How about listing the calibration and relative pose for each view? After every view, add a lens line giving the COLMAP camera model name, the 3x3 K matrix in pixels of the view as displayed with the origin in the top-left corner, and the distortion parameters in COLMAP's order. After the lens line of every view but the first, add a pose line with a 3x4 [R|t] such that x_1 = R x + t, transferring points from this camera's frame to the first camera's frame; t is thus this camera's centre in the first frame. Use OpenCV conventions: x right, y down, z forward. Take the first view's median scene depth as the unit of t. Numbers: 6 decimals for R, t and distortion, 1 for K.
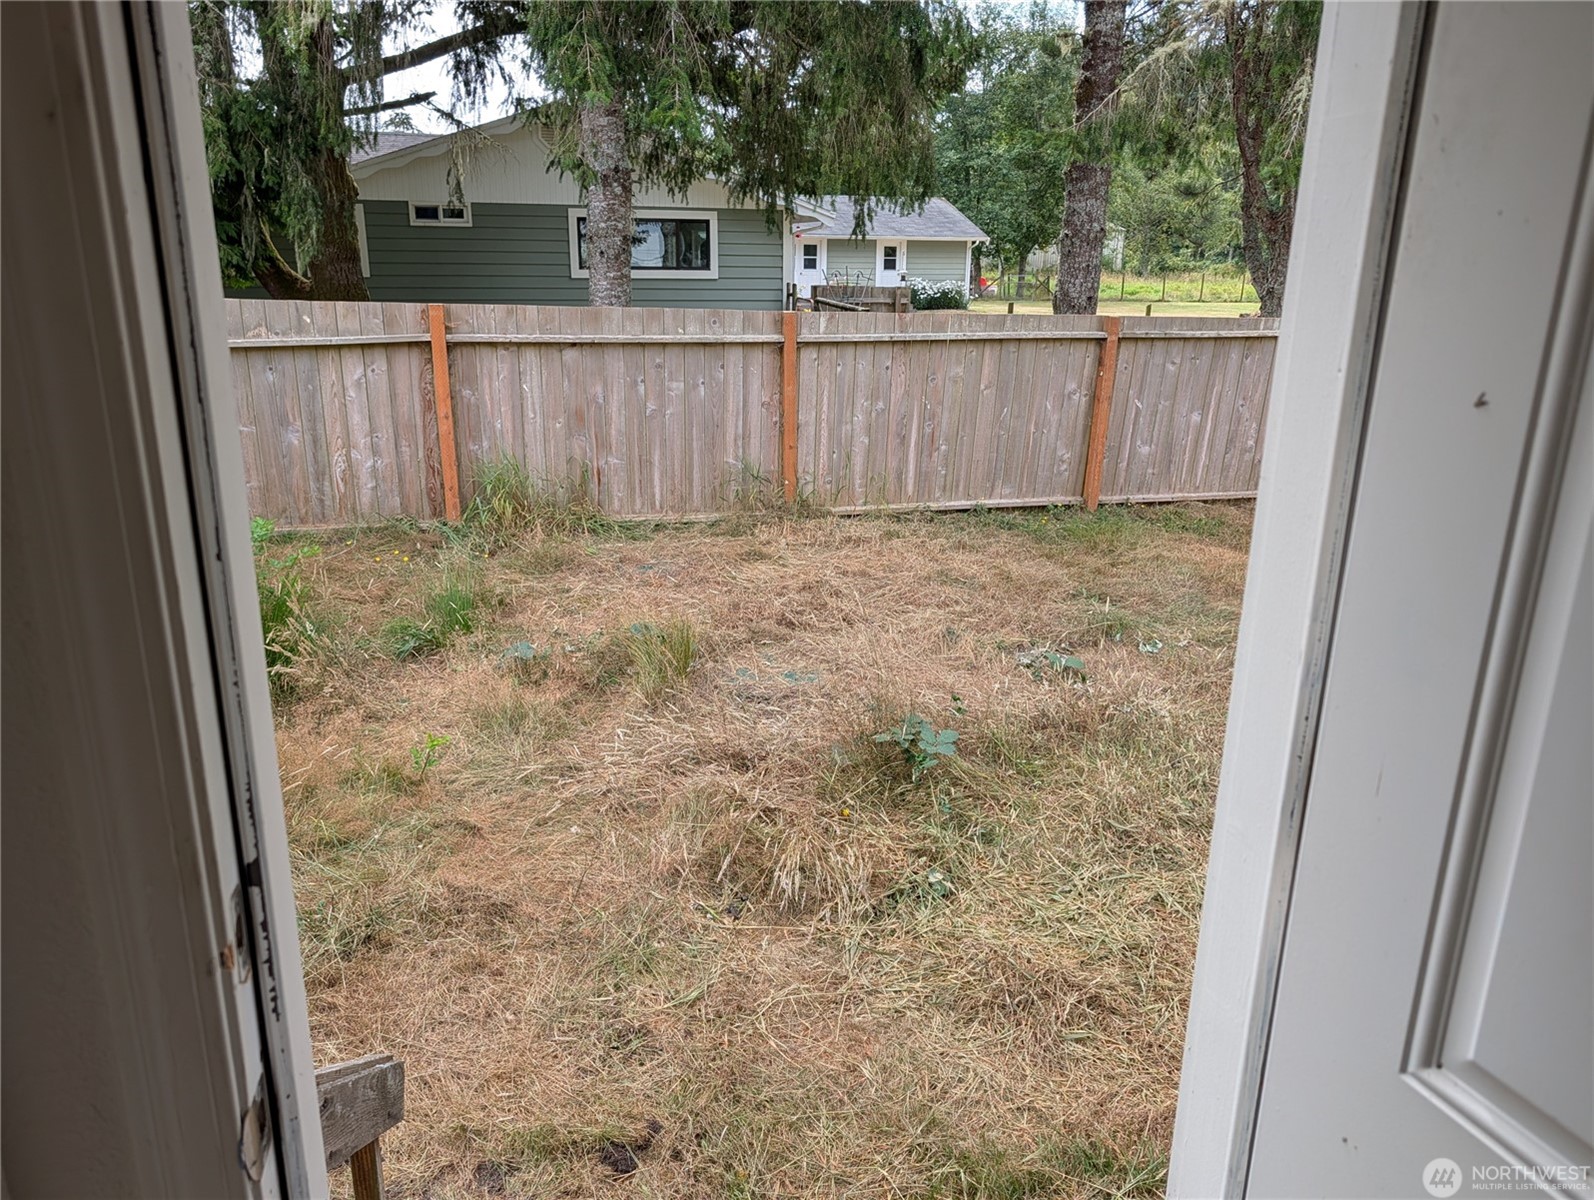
lens RADIAL K [[1261.6, 0, 818.0], [0, 1261.6, 622.1], [0, 0, 1]] dist [0.137680, -0.413322]
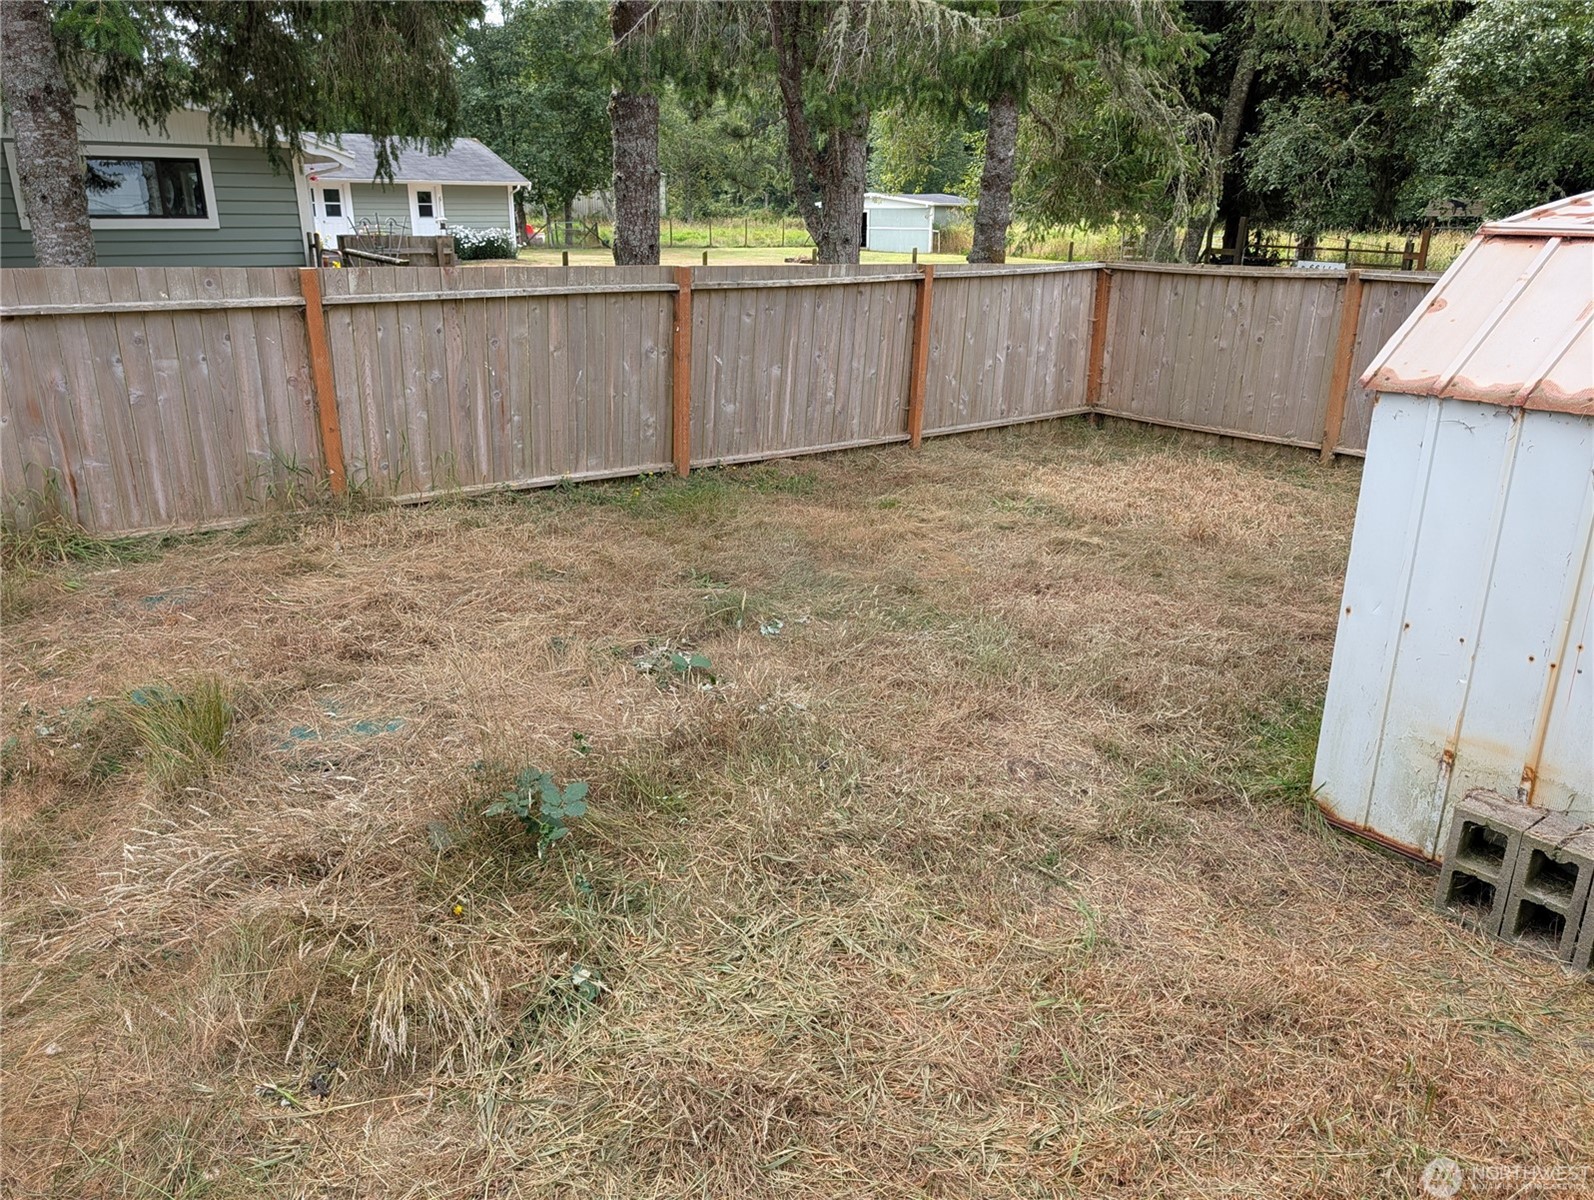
lens RADIAL K [[1141.9, 0, 791.4], [0, 1141.9, 613.8], [0, 0, 1]] dist [0.036416, -0.024058]
pose [[0.940343, -0.120925, 0.318013, 0.008671], [0.100485, 0.991719, 0.079974, -0.049644], [-0.325050, -0.043248, 0.944707, 0.179568]]
